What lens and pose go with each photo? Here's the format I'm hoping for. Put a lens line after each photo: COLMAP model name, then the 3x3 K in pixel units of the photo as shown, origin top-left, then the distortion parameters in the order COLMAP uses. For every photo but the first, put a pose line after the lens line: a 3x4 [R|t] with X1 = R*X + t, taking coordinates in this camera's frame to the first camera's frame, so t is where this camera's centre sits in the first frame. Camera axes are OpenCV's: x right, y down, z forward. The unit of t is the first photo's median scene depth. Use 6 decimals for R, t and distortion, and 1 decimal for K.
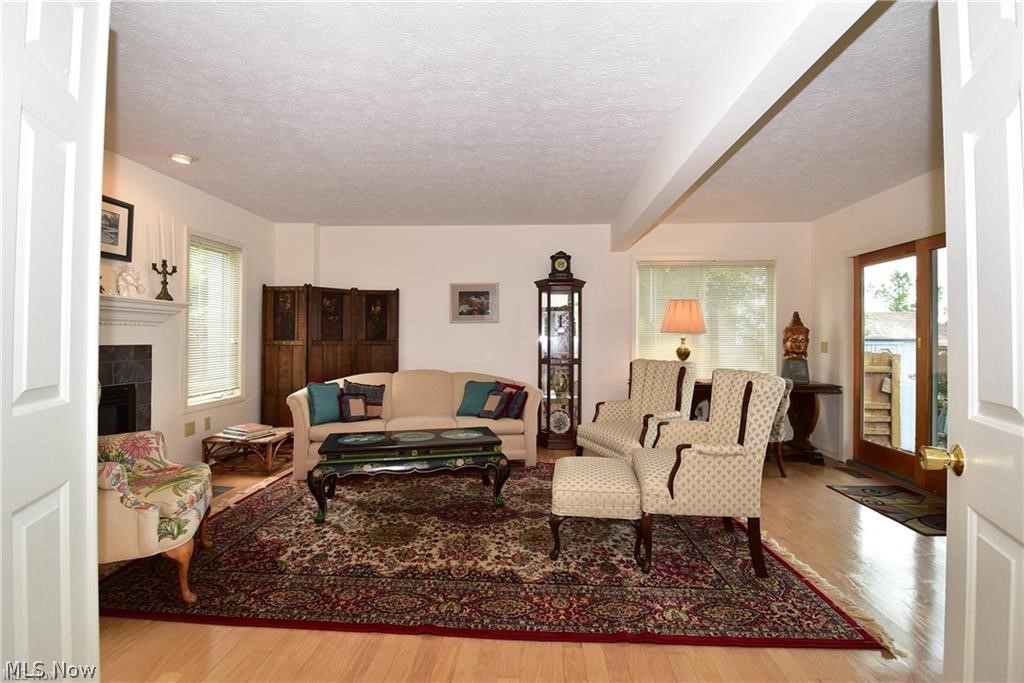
lens RADIAL K [[451.6, 0, 514.2], [0, 451.6, 336.0], [0, 0, 1]] dist [-0.000056, -0.000028]
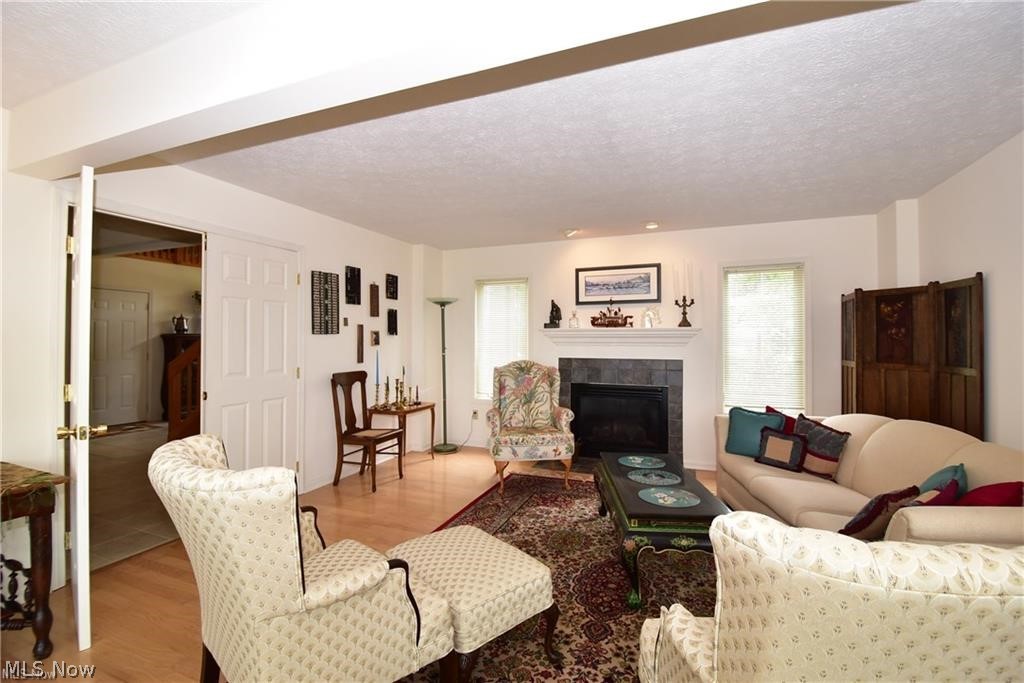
lens RADIAL K [[451.6, 0, 514.2], [0, 451.6, 336.0], [0, 0, 1]] dist [-0.000056, -0.000028]
pose [[-0.319250, -0.011839, -0.947596, 0.642274], [0.002666, 0.999907, -0.013391, -0.035329], [0.947667, -0.006801, -0.319189, 0.960368]]
